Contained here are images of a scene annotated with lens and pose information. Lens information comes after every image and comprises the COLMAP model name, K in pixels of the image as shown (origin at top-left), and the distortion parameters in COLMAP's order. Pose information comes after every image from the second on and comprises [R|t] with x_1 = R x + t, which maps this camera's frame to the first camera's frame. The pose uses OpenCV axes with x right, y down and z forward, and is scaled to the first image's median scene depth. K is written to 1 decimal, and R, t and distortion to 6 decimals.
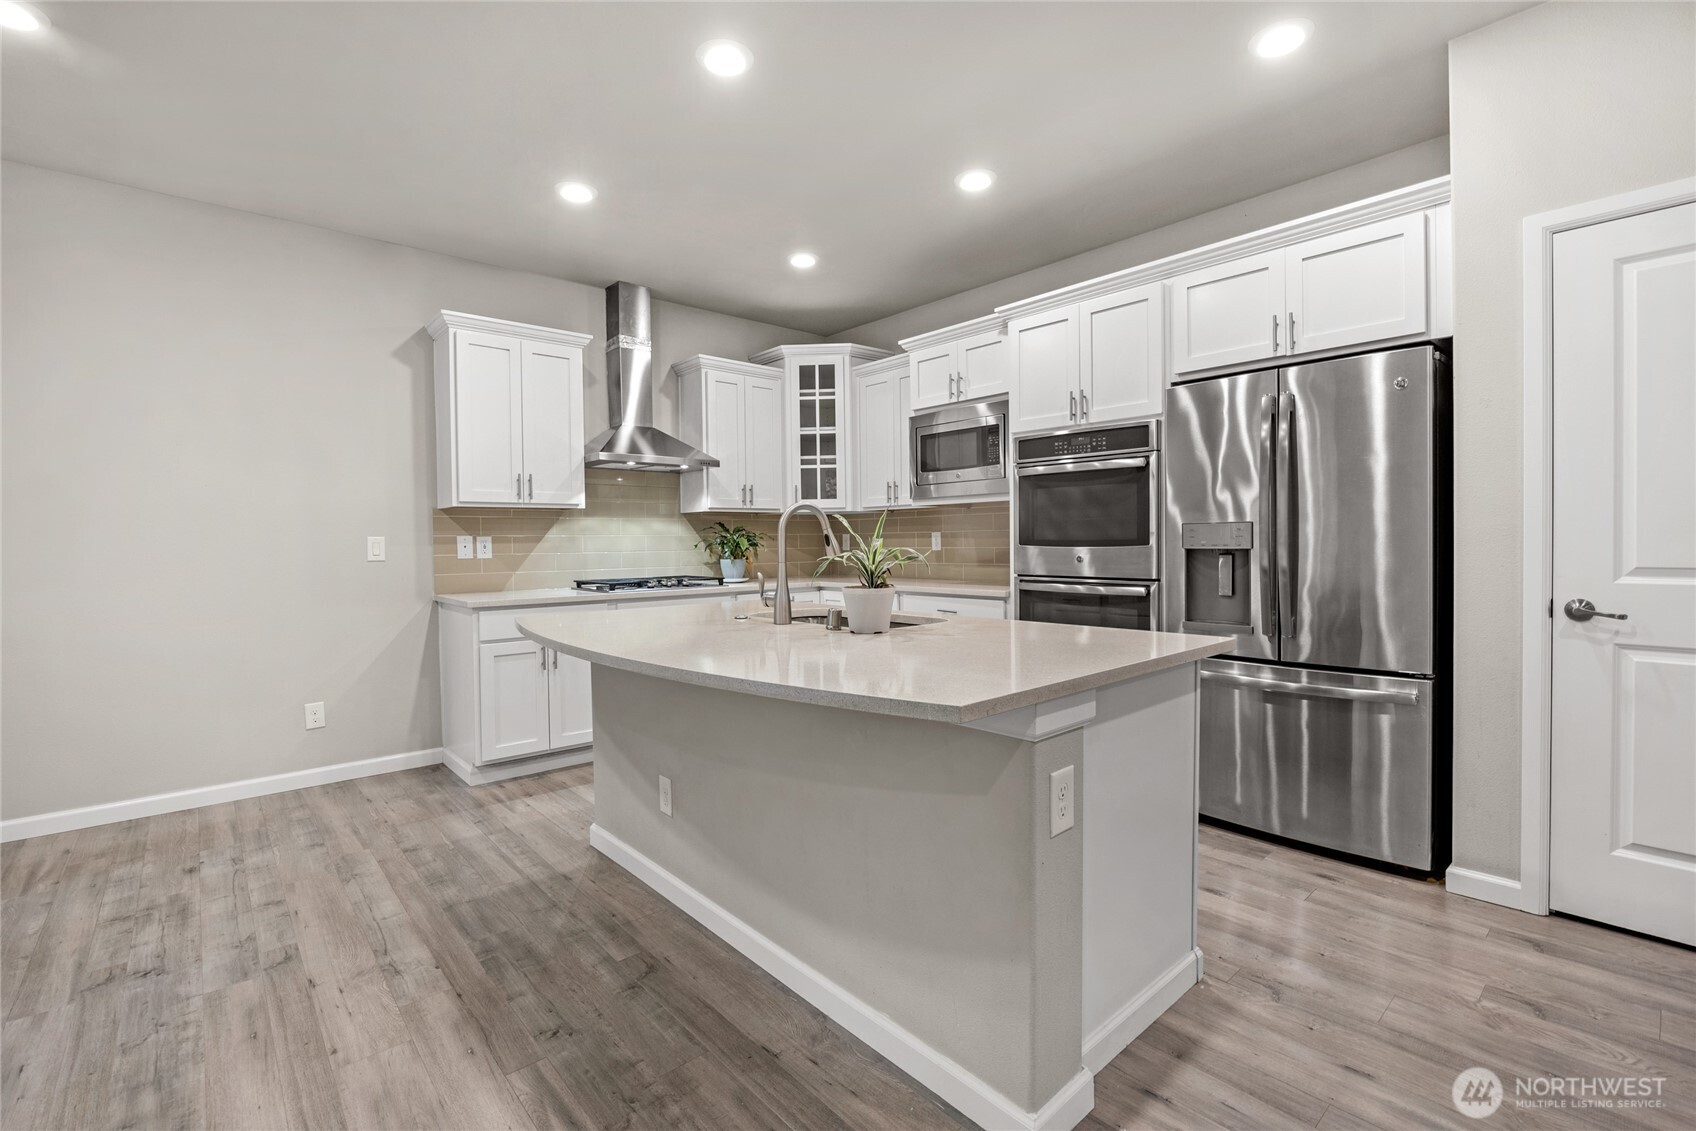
lens RADIAL K [[741.2, 0, 850.6], [0, 741.2, 551.5], [0, 0, 1]] dist [-0.015542, 0.001084]
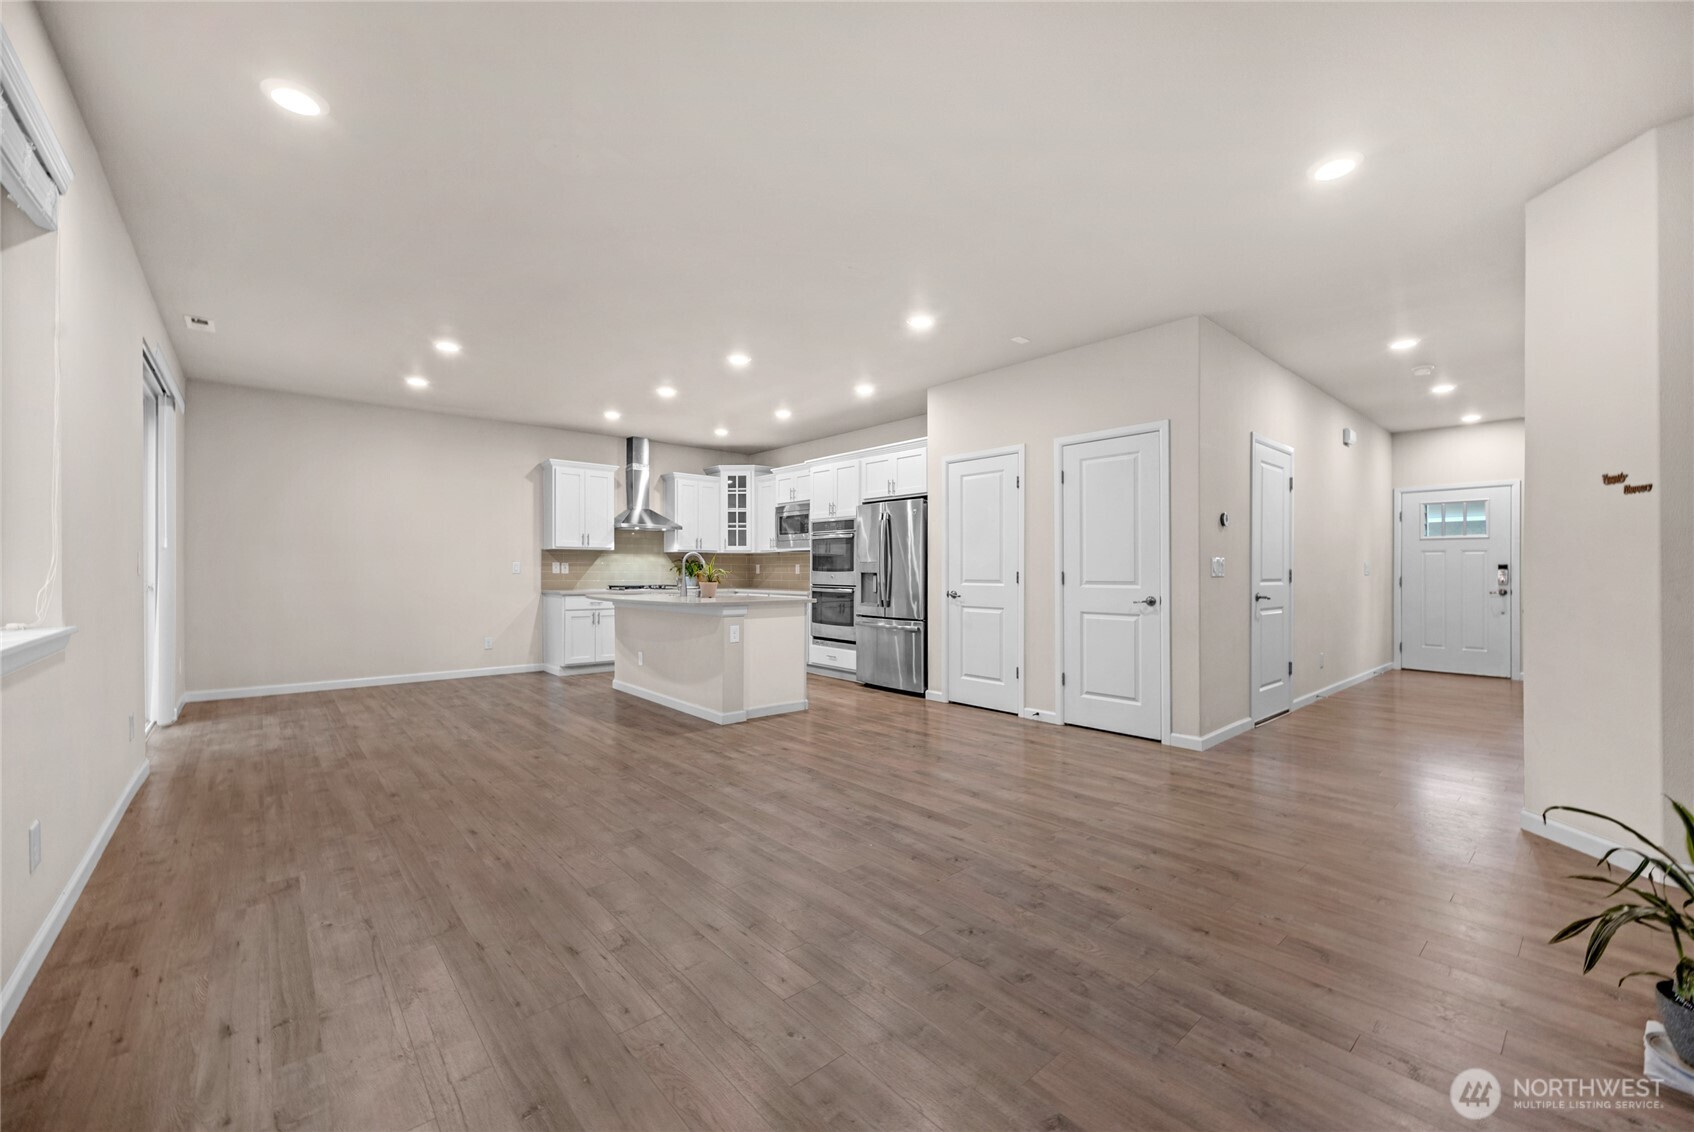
lens RADIAL K [[651.7, 0, 847.8], [0, 651.7, 571.1], [0, 0, 1]] dist [-0.004145, 0.000054]
pose [[0.999886, 0.014528, -0.004115, 0.331925], [-0.014578, 0.999816, -0.012495, 0.015047], [0.003933, 0.012553, 0.999913, -0.896218]]
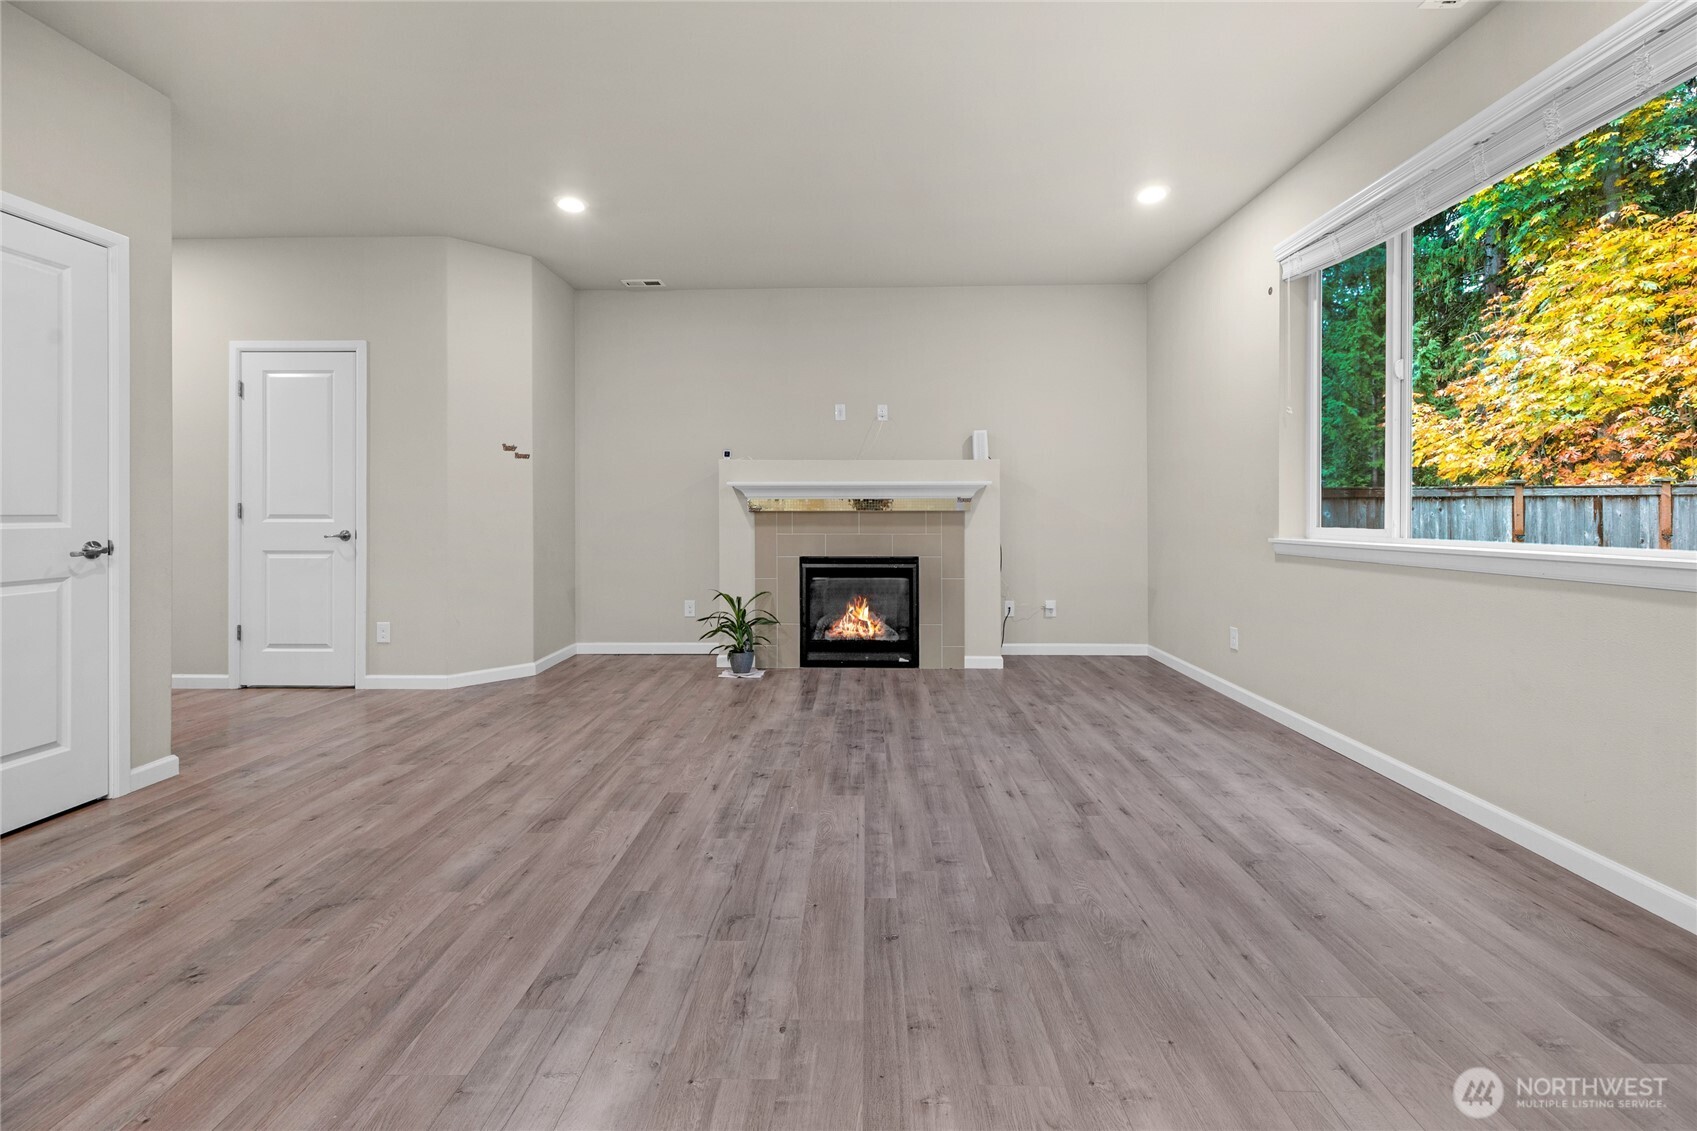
lens RADIAL K [[733.6, 0, 851.7], [0, 733.6, 518.6], [0, 0, 1]] dist [0.008466, 0.000316]
pose [[-0.728890, 0.009025, 0.684572, -0.153014], [0.017431, 0.999834, 0.005378, 0.023845], [-0.684409, 0.015852, -0.728926, 0.249980]]
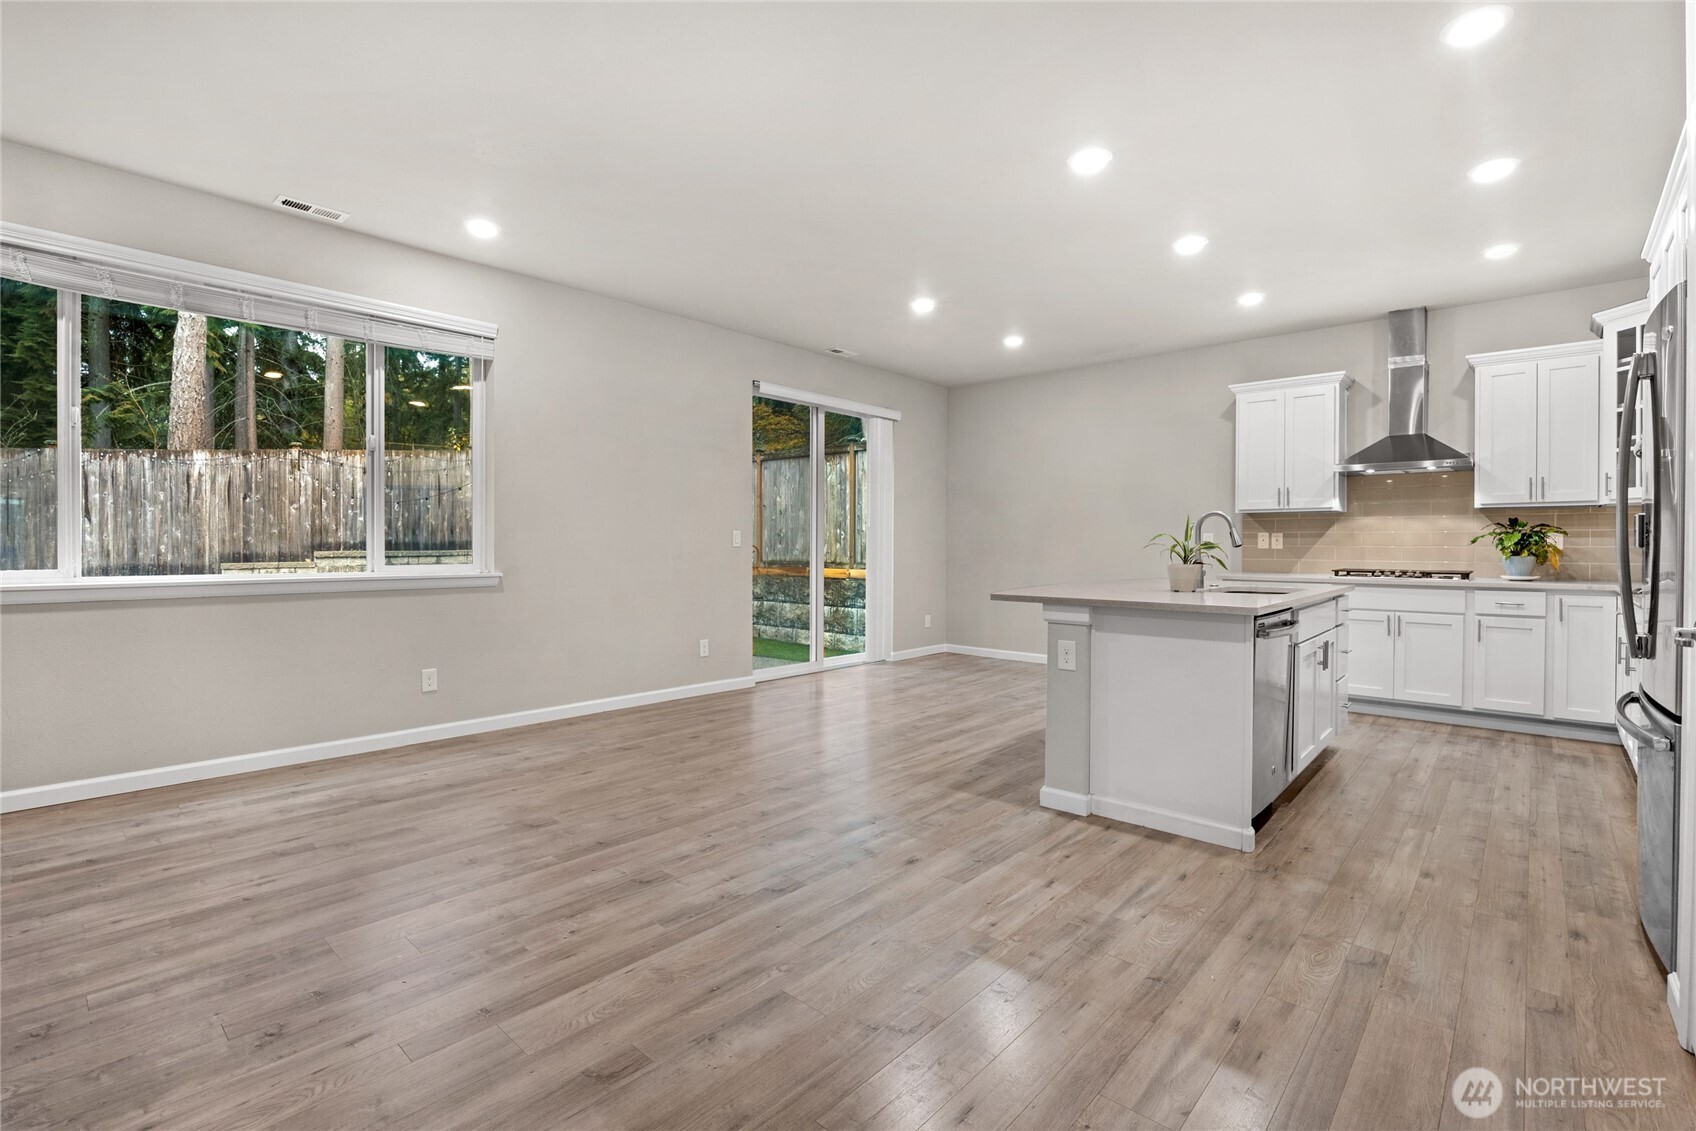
lens RADIAL K [[778.0, 0, 863.5], [0, 778.0, 556.8], [0, 0, 1]] dist [-0.014317, -0.000575]
pose [[0.129516, 0.029993, -0.991124, 0.923227], [-0.016647, 0.999467, 0.028070, -0.003507], [0.991438, 0.012864, 0.129946, 0.040859]]
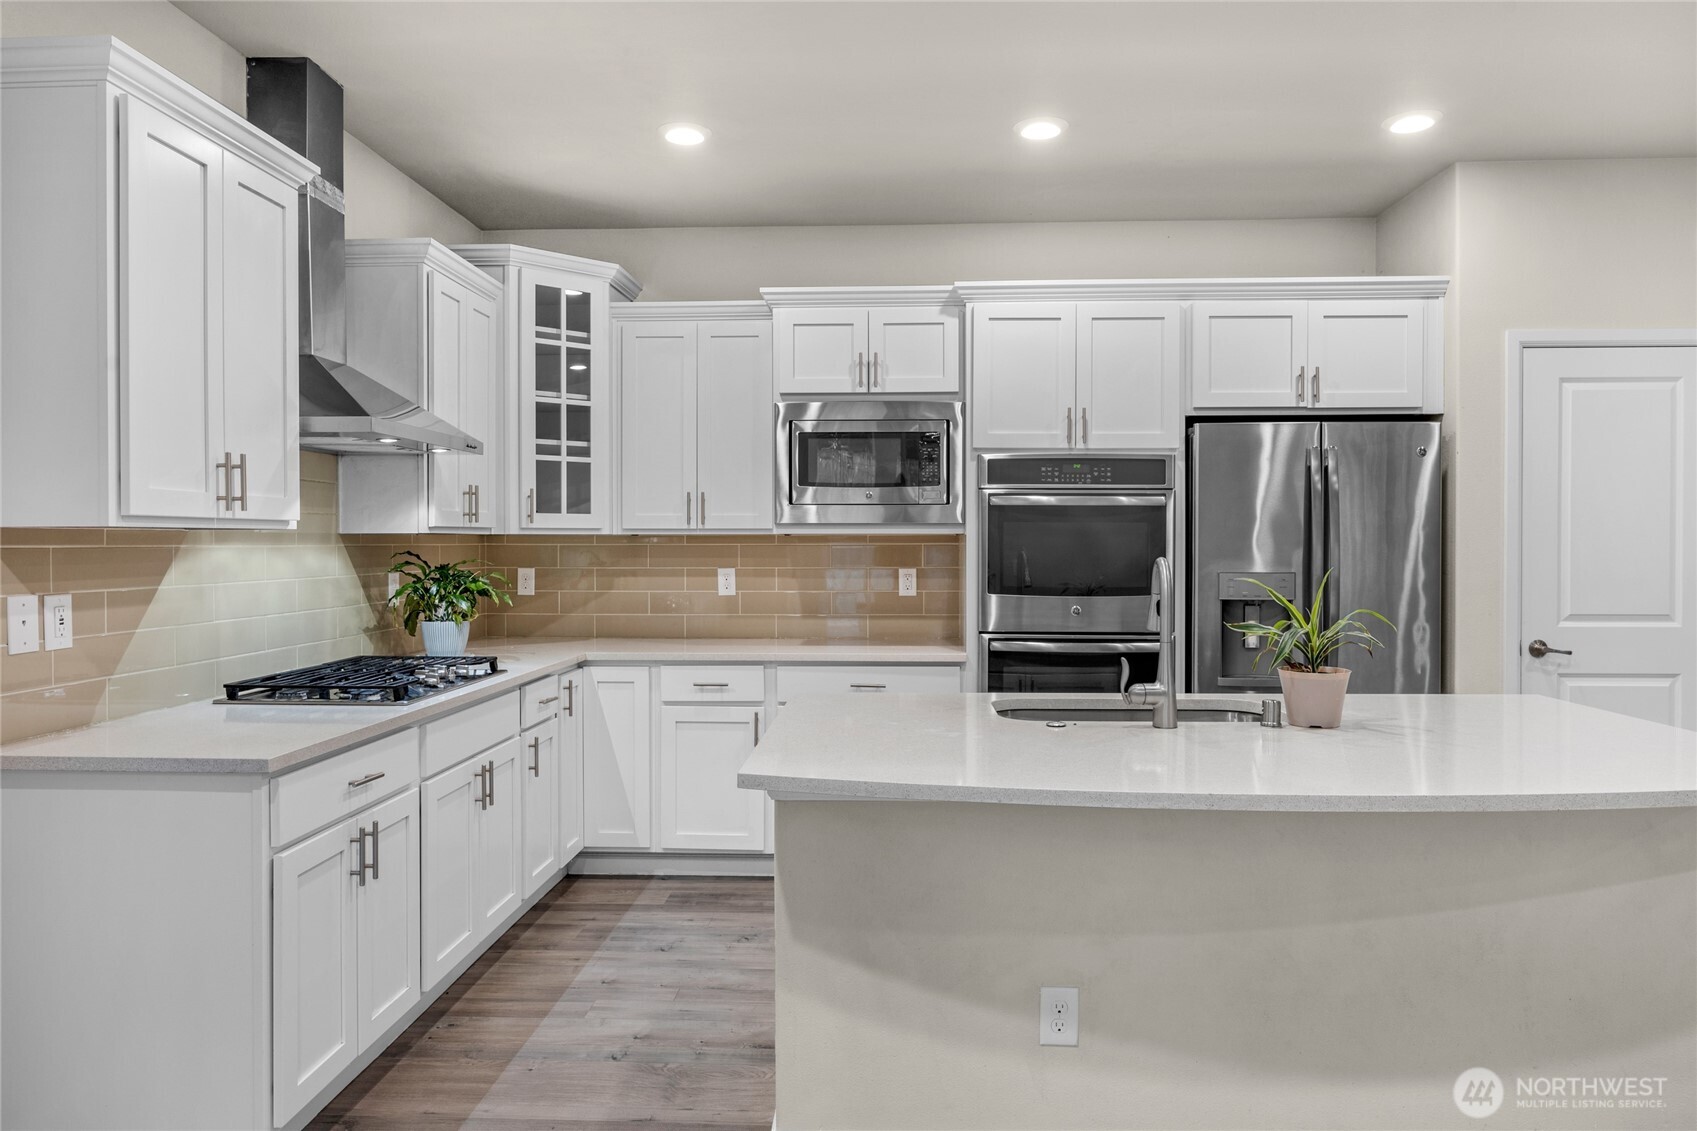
lens RADIAL K [[1085.1, 0, 850.3], [0, 1085.1, 554.2], [0, 0, 1]] dist [-0.009289, 0.002508]
pose [[0.704750, 0.004631, 0.709440, -0.662439], [0.002689, 0.999954, -0.009199, -0.039045], [-0.709450, 0.008391, 0.704706, 0.295139]]
